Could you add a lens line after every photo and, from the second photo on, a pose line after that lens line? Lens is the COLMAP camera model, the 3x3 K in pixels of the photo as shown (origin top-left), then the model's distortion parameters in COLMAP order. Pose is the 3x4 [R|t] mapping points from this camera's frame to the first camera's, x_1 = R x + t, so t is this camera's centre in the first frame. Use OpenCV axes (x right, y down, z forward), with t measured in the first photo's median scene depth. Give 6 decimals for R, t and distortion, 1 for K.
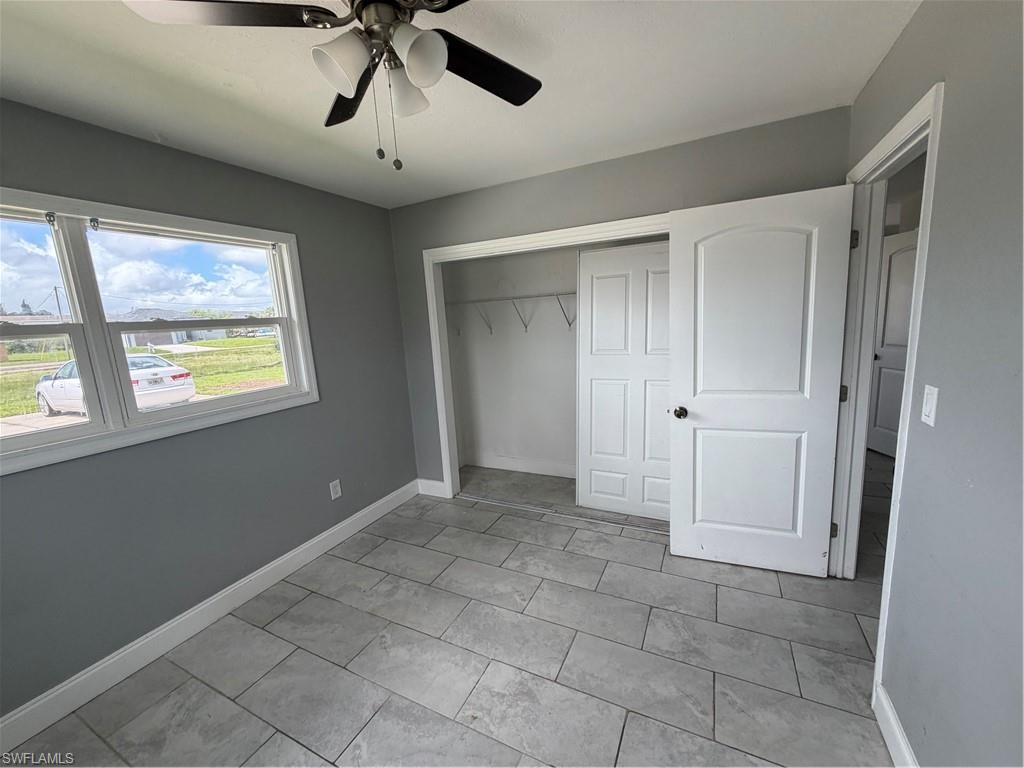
lens RADIAL K [[406.5, 0, 516.5], [0, 406.5, 382.0], [0, 0, 1]] dist [0.002032, -0.000274]
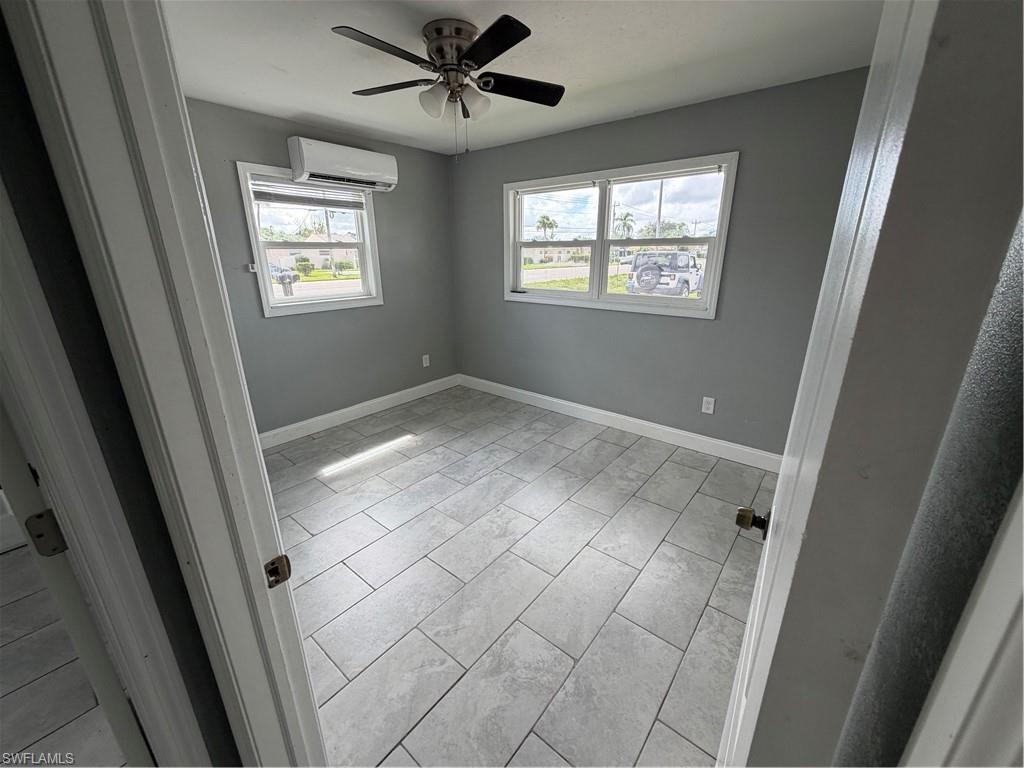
lens RADIAL K [[406.5, 0, 513.2], [0, 406.5, 384.3], [0, 0, 1]] dist [0.002032, -0.000274]
pose [[-0.224320, 0.357051, -0.906750, 0.902975], [-0.138641, 0.909305, 0.392356, -0.198837], [0.964603, 0.213726, -0.154473, 0.944484]]
